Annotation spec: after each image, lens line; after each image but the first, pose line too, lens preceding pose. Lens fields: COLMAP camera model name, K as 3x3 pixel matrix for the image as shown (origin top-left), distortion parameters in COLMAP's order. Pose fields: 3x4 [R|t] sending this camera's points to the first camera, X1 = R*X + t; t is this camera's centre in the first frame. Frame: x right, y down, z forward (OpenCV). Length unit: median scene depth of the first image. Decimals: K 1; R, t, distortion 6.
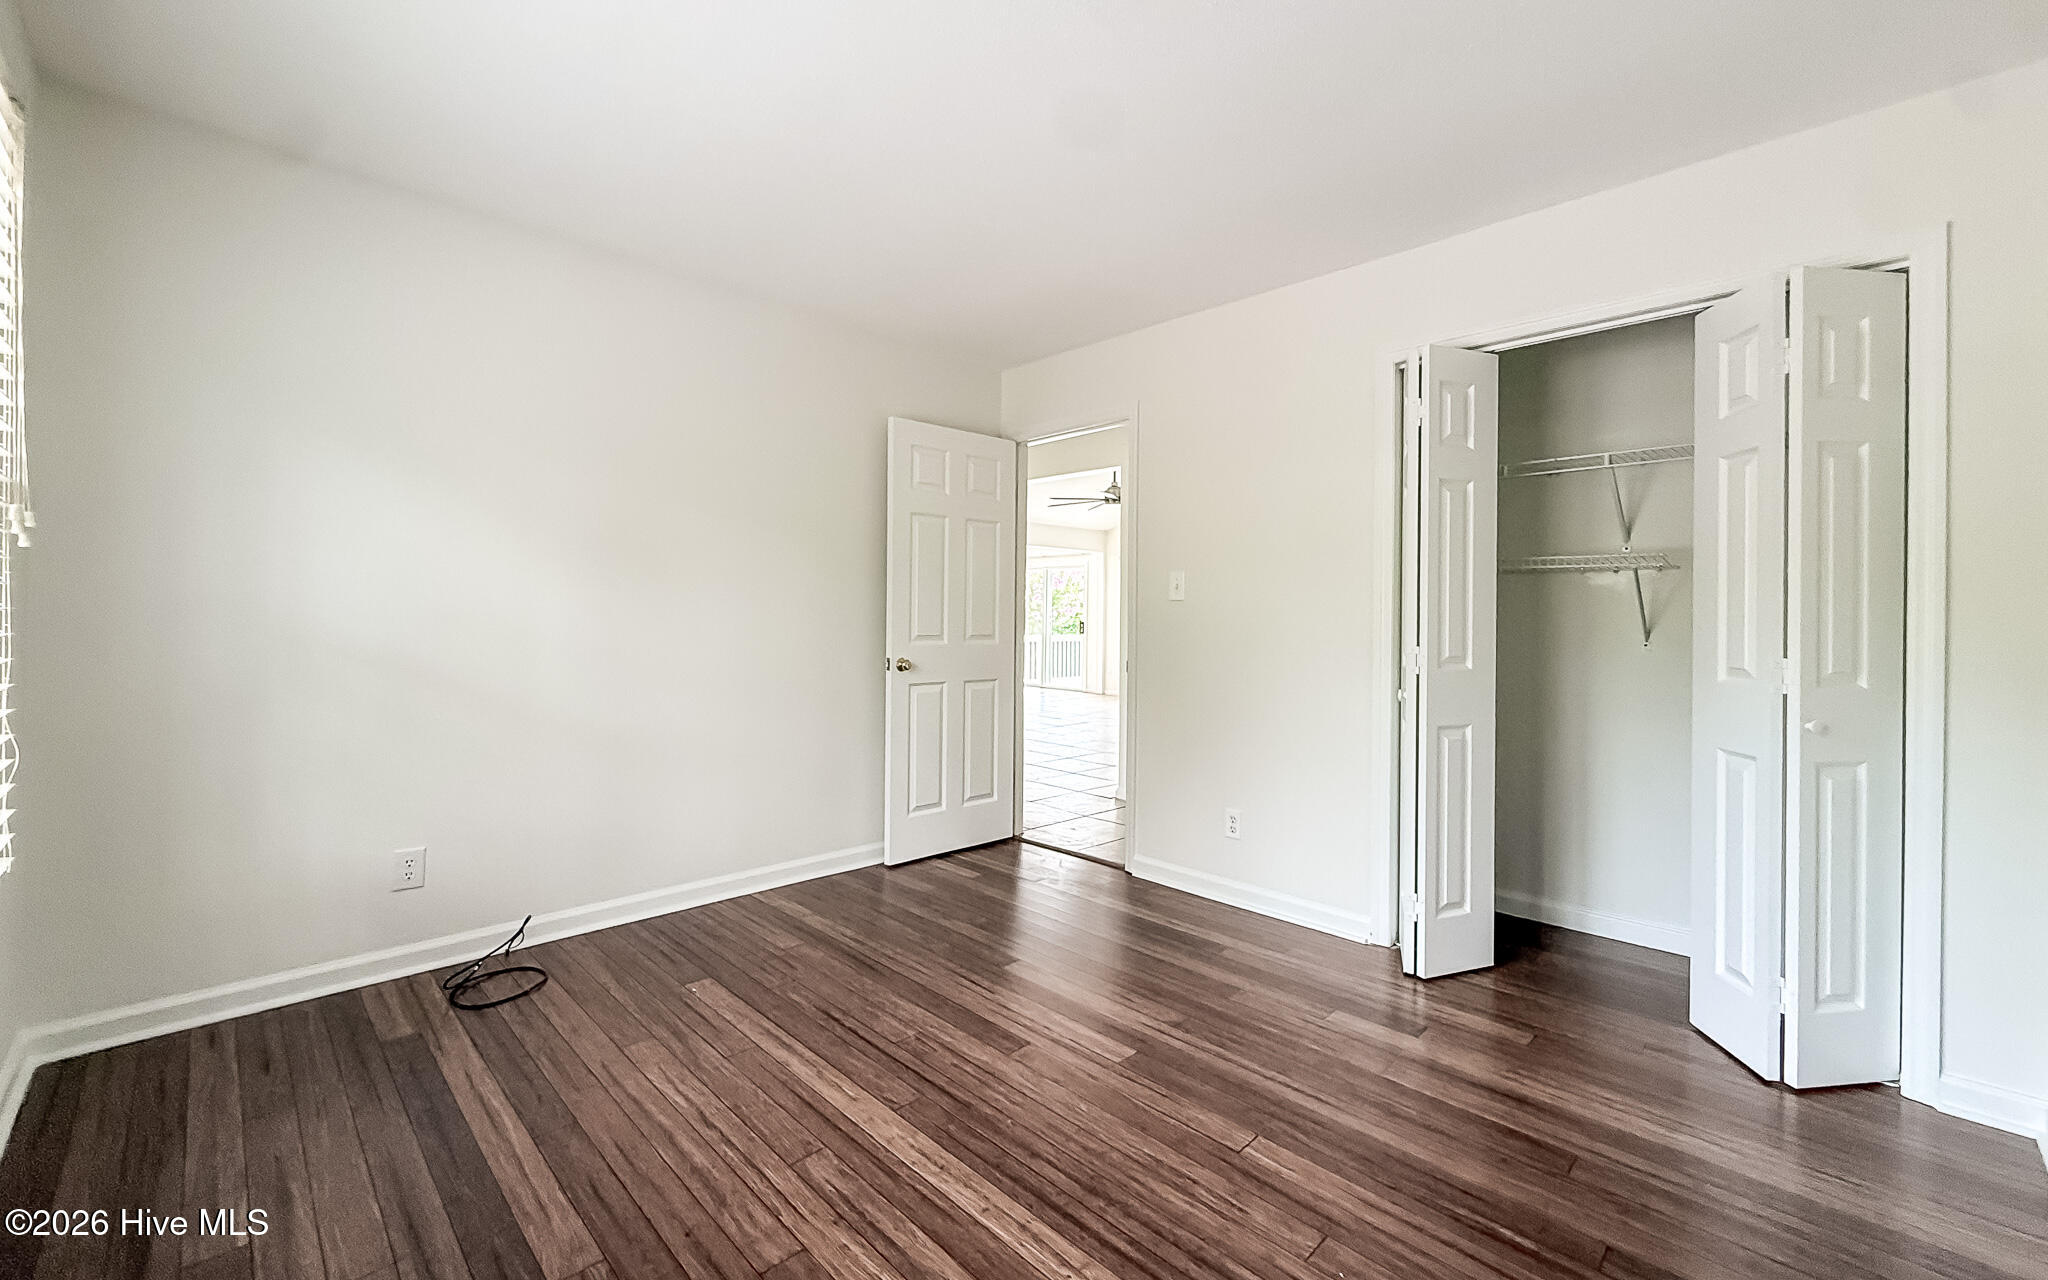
lens RADIAL K [[841.5, 0, 1024.3], [0, 841.5, 611.9], [0, 0, 1]] dist [-0.000959, -0.000034]
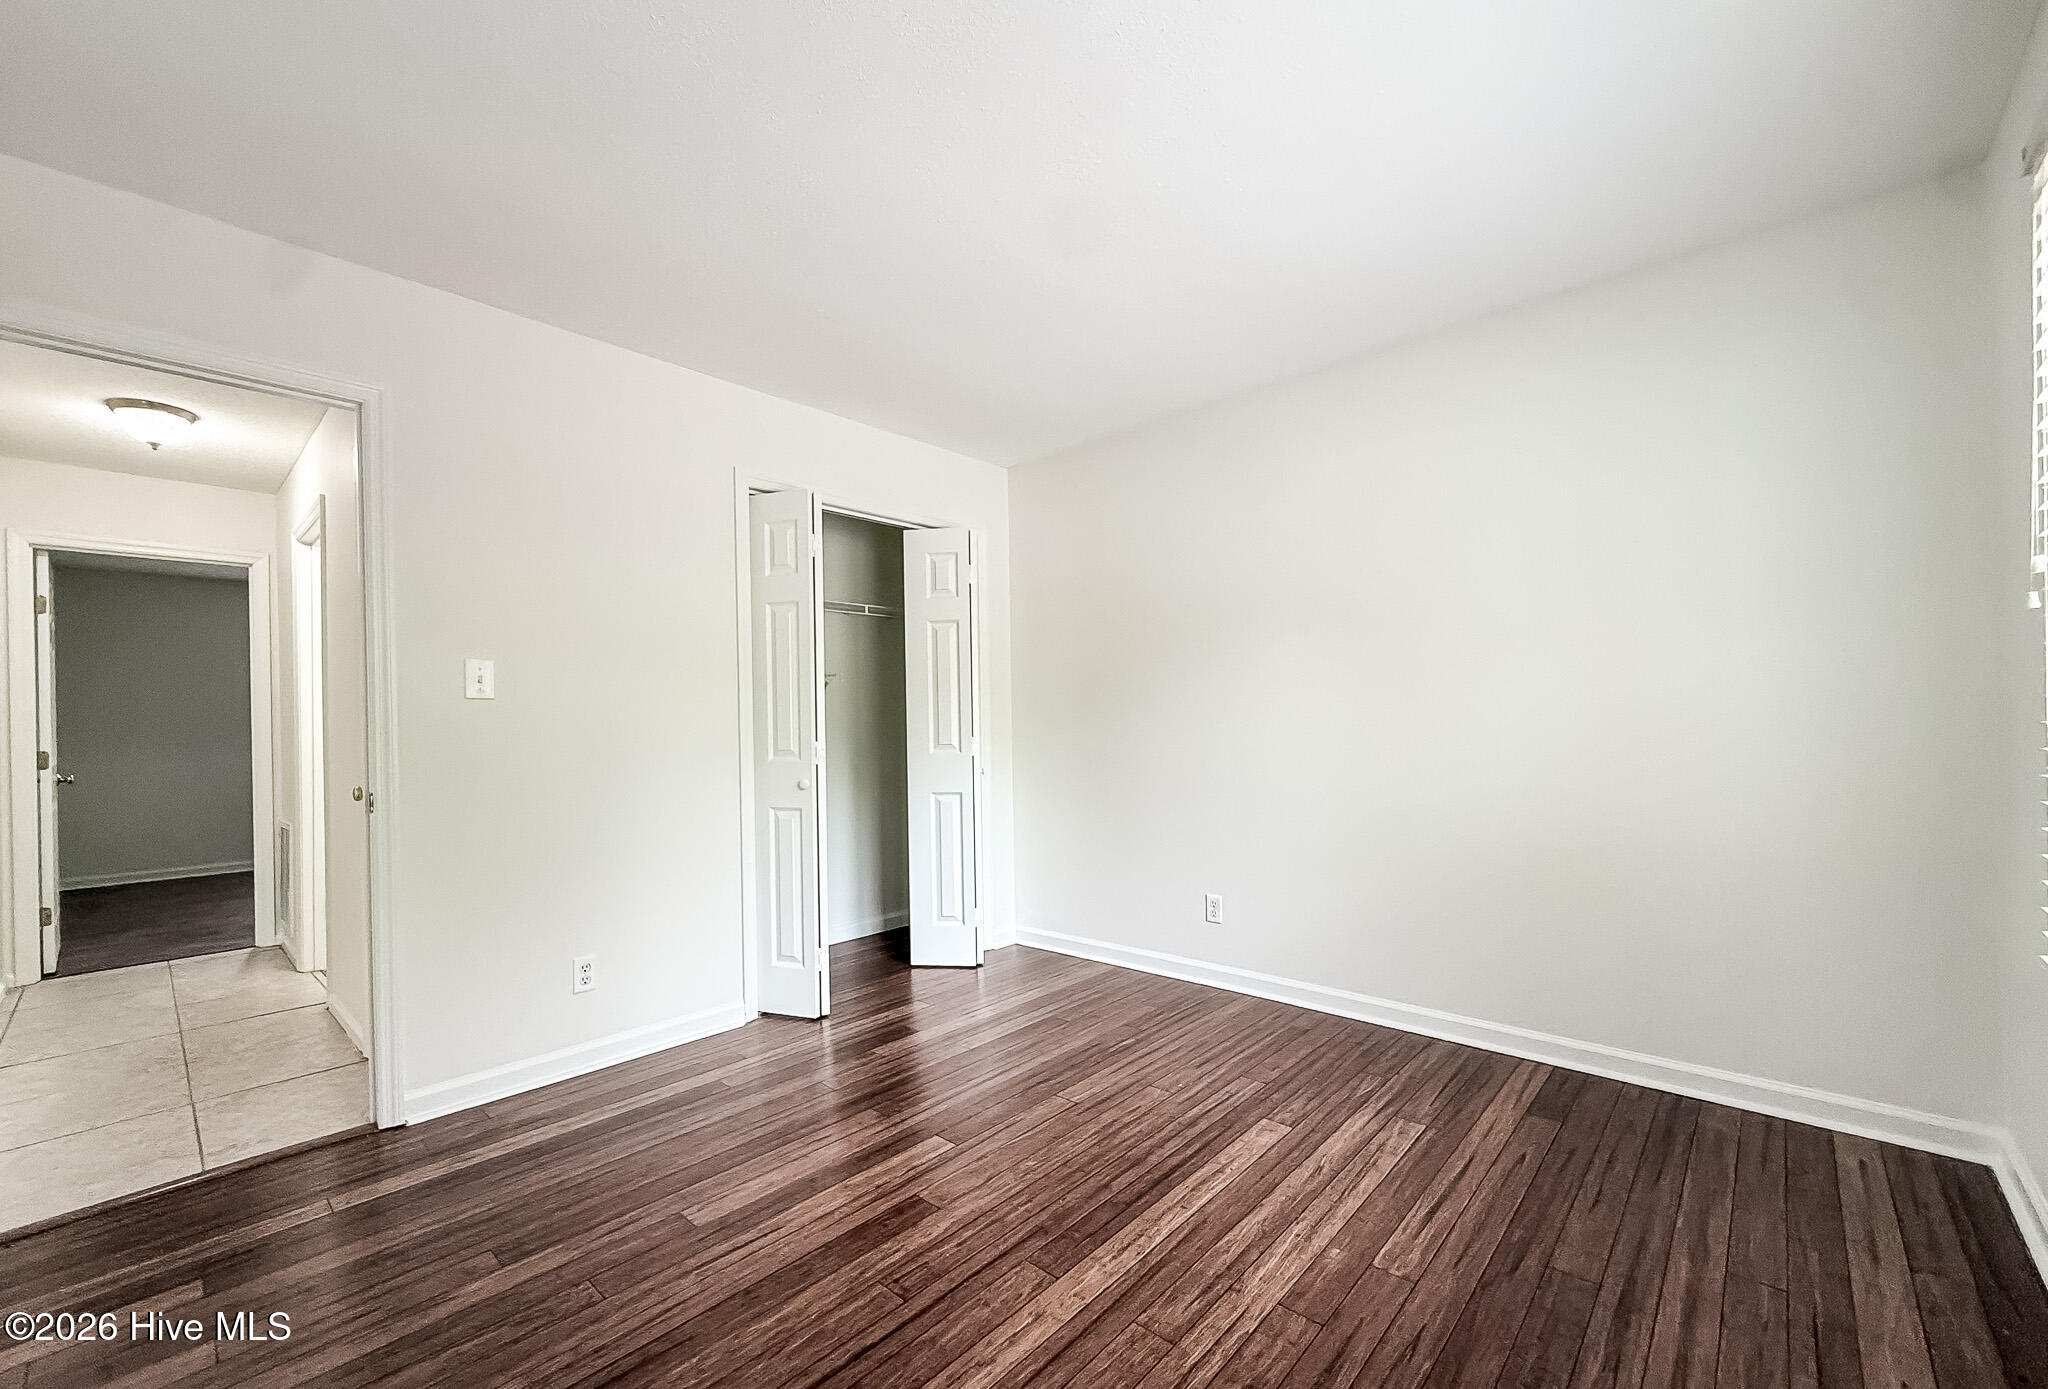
lens RADIAL K [[825.5, 0, 1023.3], [0, 825.5, 717.1], [0, 0, 1]] dist [0.000964, 0.000057]
pose [[-0.048262, -0.009781, 0.998787, -0.838232], [0.014814, 0.999835, 0.010507, 0.000607], [-0.998725, 0.015303, -0.048110, 0.891650]]
